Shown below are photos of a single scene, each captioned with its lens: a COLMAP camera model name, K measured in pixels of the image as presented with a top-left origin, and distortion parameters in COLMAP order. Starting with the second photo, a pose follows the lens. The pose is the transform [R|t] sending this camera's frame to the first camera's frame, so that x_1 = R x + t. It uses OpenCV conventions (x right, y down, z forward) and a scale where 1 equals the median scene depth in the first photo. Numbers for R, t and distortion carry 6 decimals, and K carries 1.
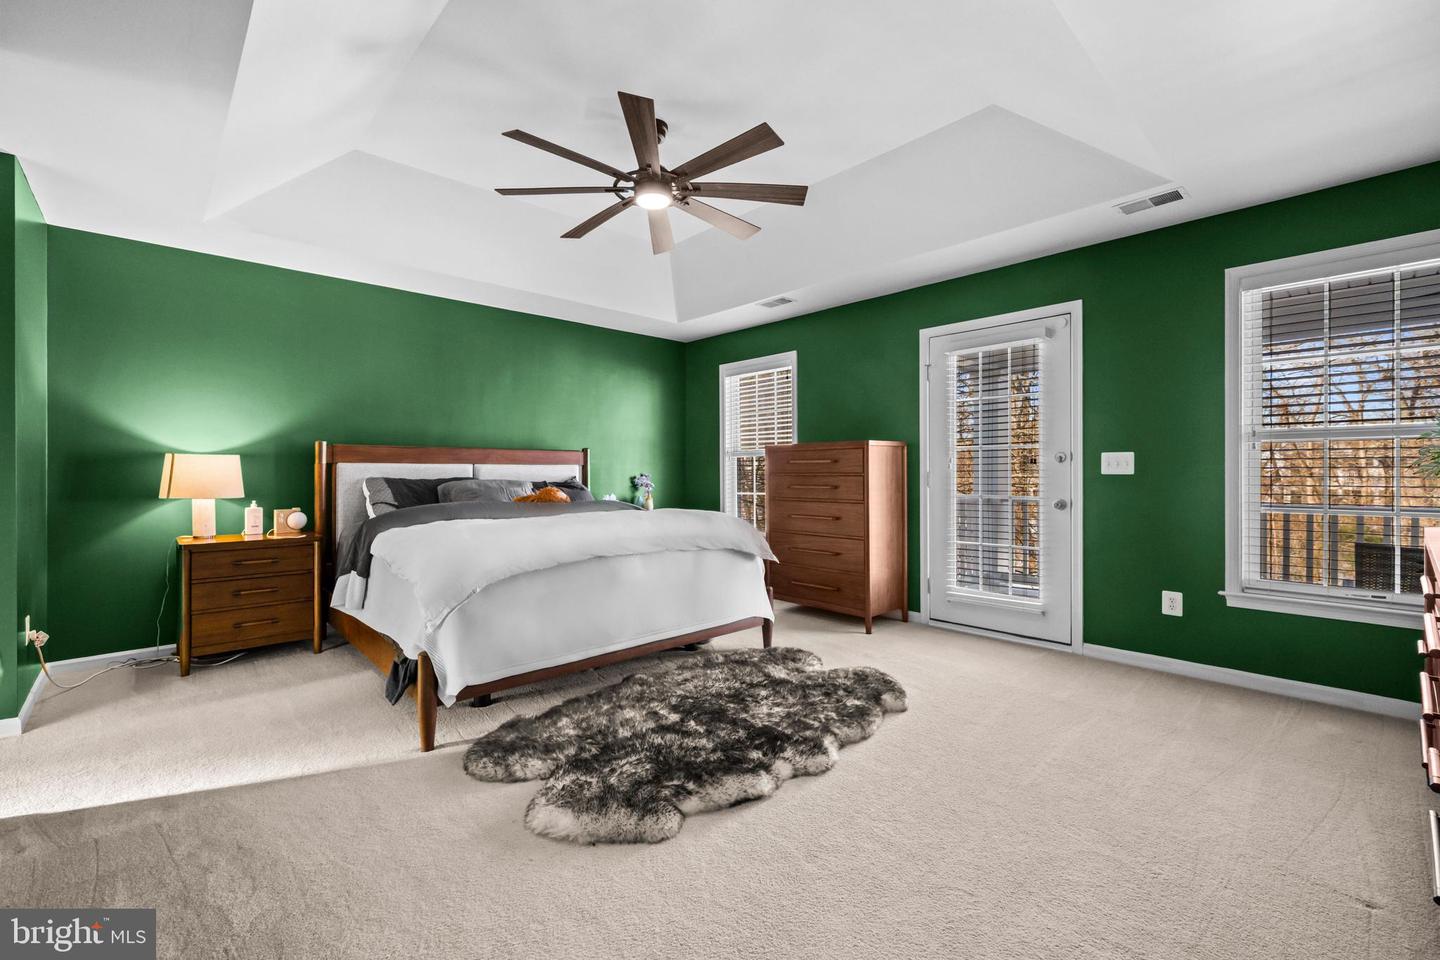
lens RADIAL K [[614.0, 0, 720.0], [0, 614.0, 480.0], [0, 0, 1]] dist [0.000286, 0.000009]
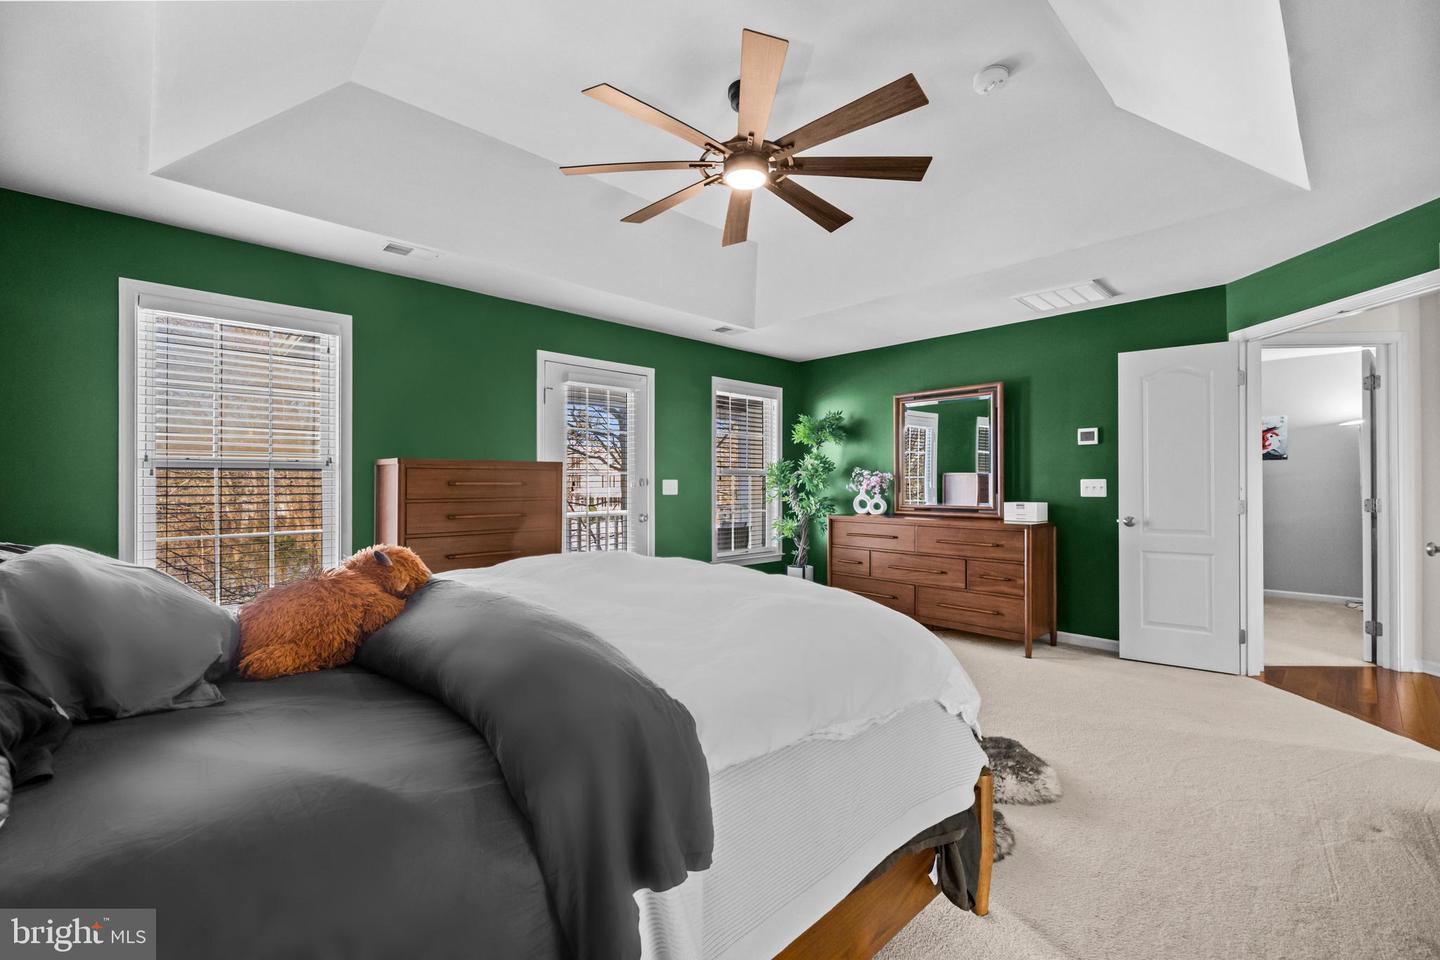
lens RADIAL K [[614.0, 0, 720.0], [0, 614.0, 480.0], [0, 0, 1]] dist [0.000286, 0.000009]
pose [[-0.011799, 0.009583, 0.999884, -0.761590], [0.016091, 0.999826, -0.009393, -0.026768], [-0.999801, 0.015978, -0.011951, 0.841499]]
